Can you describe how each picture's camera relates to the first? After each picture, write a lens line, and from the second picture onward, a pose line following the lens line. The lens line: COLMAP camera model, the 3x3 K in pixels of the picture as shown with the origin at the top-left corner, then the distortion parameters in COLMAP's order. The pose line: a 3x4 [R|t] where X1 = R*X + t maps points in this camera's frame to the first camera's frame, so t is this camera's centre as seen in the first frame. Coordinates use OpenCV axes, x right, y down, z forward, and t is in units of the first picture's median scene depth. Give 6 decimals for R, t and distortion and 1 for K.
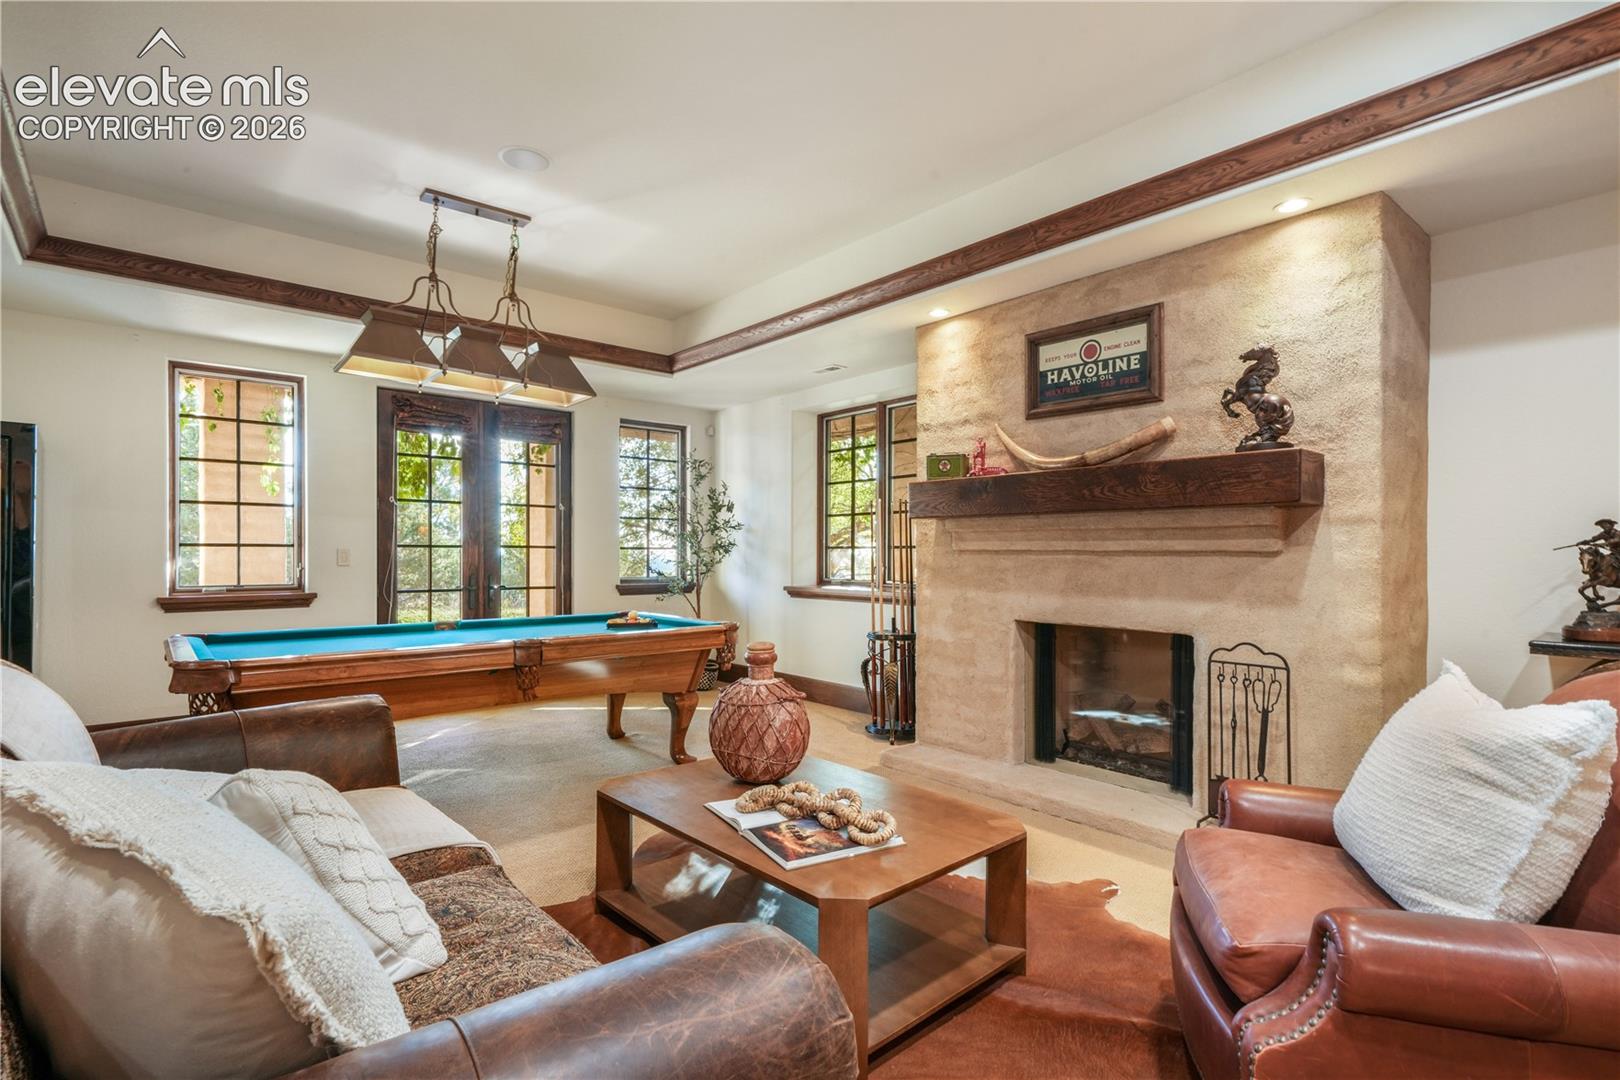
lens RADIAL K [[792.7, 0, 842.2], [0, 792.7, 554.4], [0, 0, 1]] dist [0.017105, 0.000288]
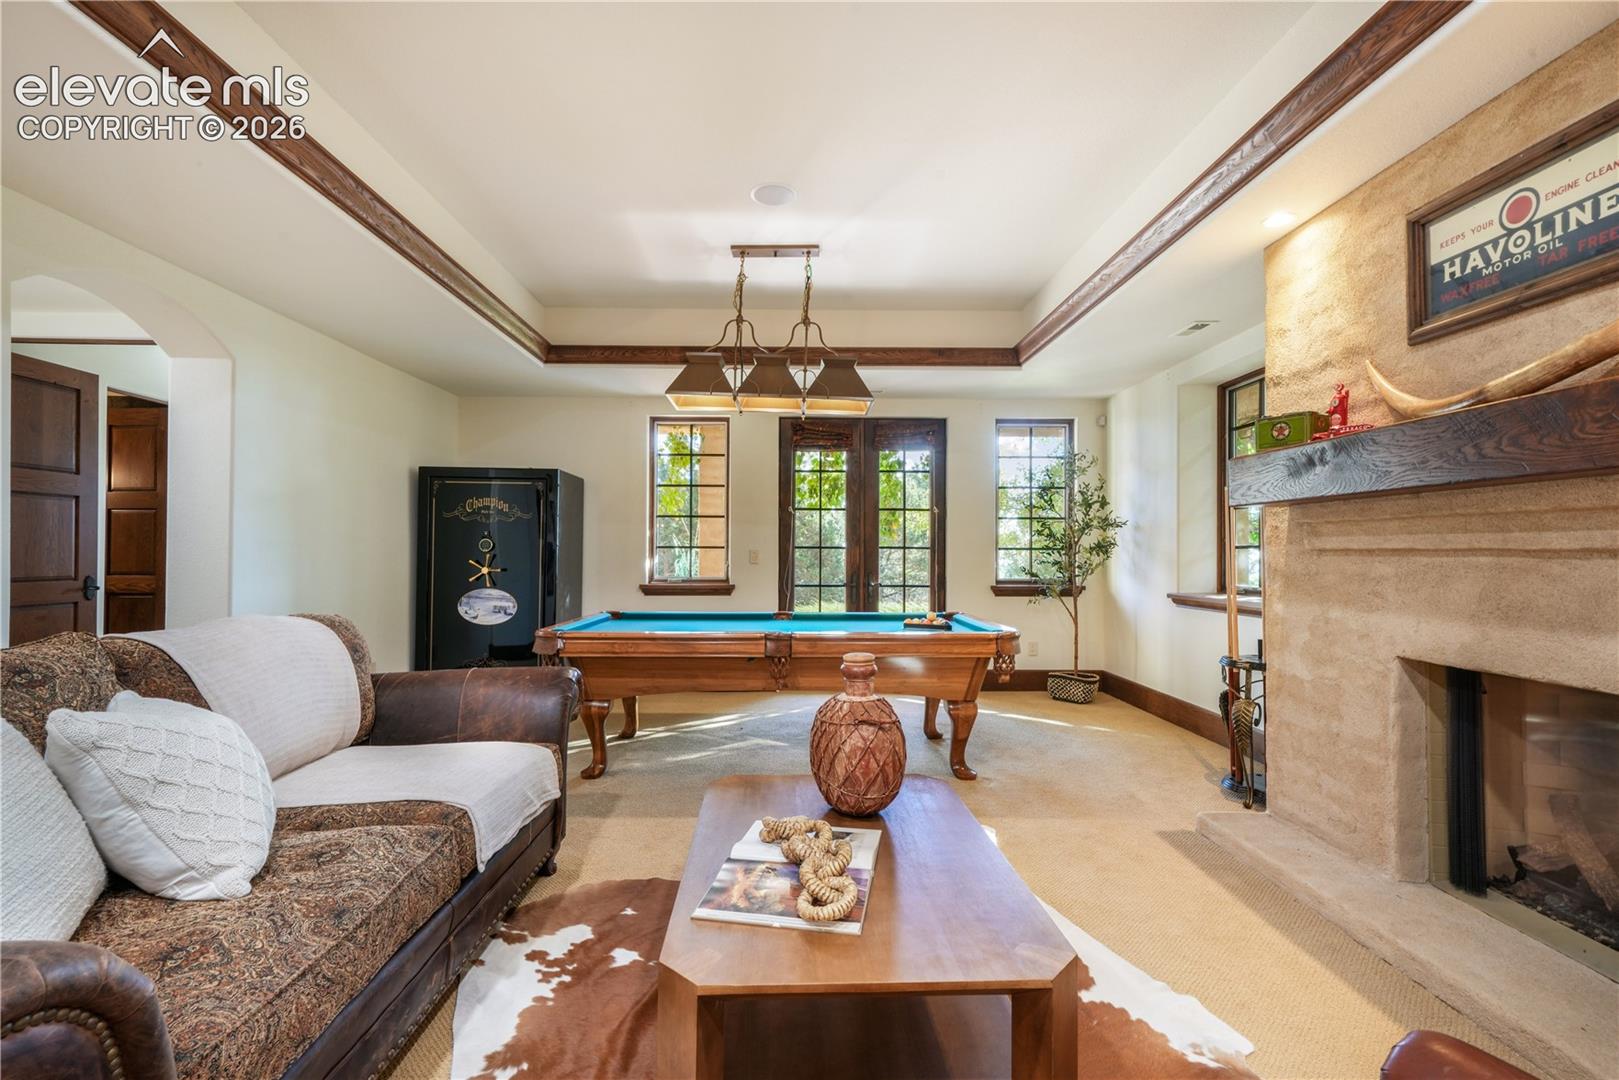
lens RADIAL K [[750.8, 0, 801.0], [0, 750.8, 544.9], [0, 0, 1]] dist [0.006004, 0.003817]
pose [[0.748435, -0.006725, -0.663174, 0.266271], [-0.002818, 0.999907, -0.013320, 0.000879], [0.663202, 0.011838, 0.748347, 0.216822]]
